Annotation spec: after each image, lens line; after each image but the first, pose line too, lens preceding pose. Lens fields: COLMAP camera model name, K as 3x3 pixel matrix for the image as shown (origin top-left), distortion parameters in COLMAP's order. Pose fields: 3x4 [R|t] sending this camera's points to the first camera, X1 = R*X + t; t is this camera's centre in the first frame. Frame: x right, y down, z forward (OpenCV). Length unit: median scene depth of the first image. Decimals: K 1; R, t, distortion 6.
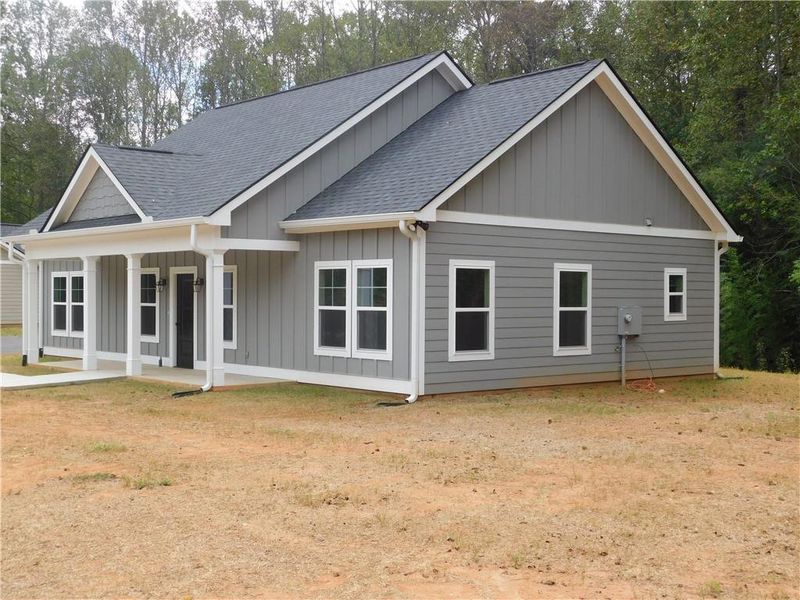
lens RADIAL K [[1065.5, 0, 400.0], [0, 1065.5, 300.0], [0, 0, 1]] dist [-0.007415, 0.015294]
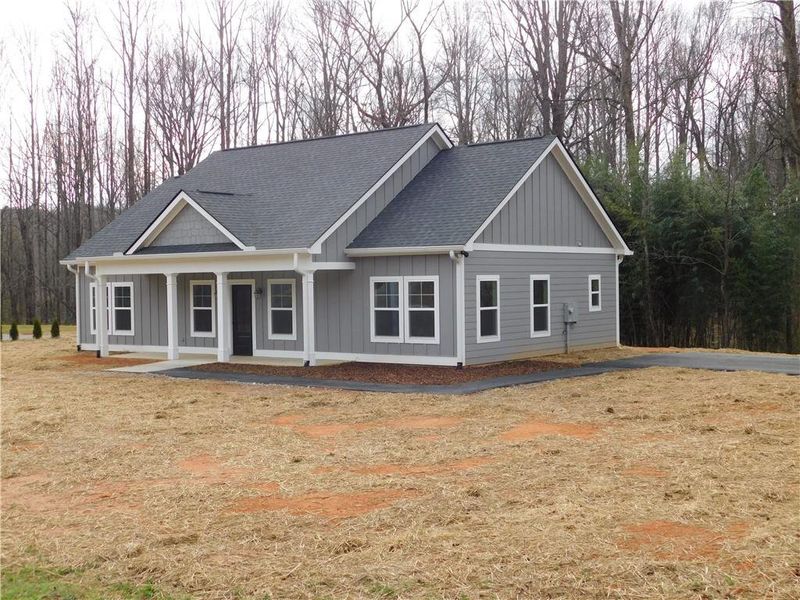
lens RADIAL K [[1065.5, 0, 400.0], [0, 1065.5, 300.0], [0, 0, 1]] dist [-0.007415, 0.015294]
pose [[0.978610, -0.022527, 0.204485, -0.332726], [0.019891, 0.999691, 0.014939, -0.025342], [-0.204759, -0.010552, 0.978756, -0.404476]]
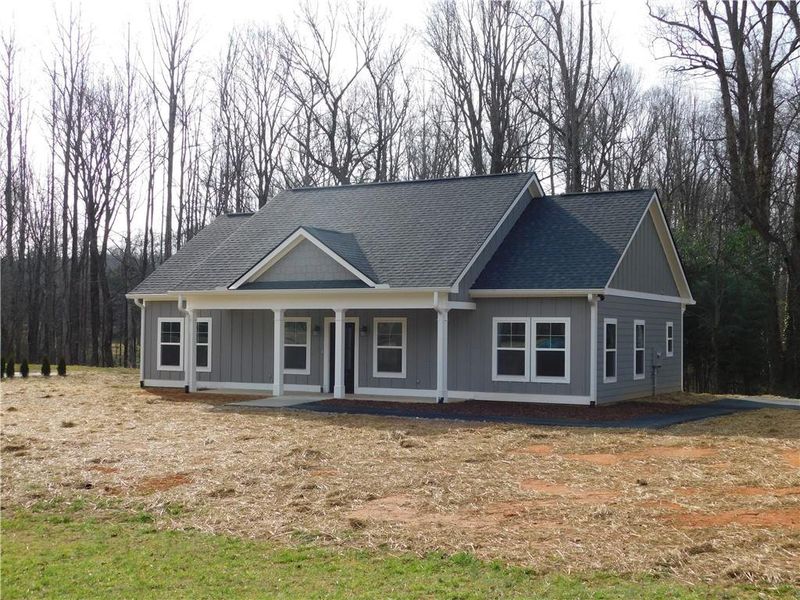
lens RADIAL K [[1065.5, 0, 400.0], [0, 1065.5, 300.0], [0, 0, 1]] dist [-0.007415, 0.015294]
pose [[0.940777, 0.014813, 0.338702, -0.697015], [-0.004050, 0.999465, -0.032462, -0.011537], [-0.339002, 0.029167, 0.940333, -0.337319]]
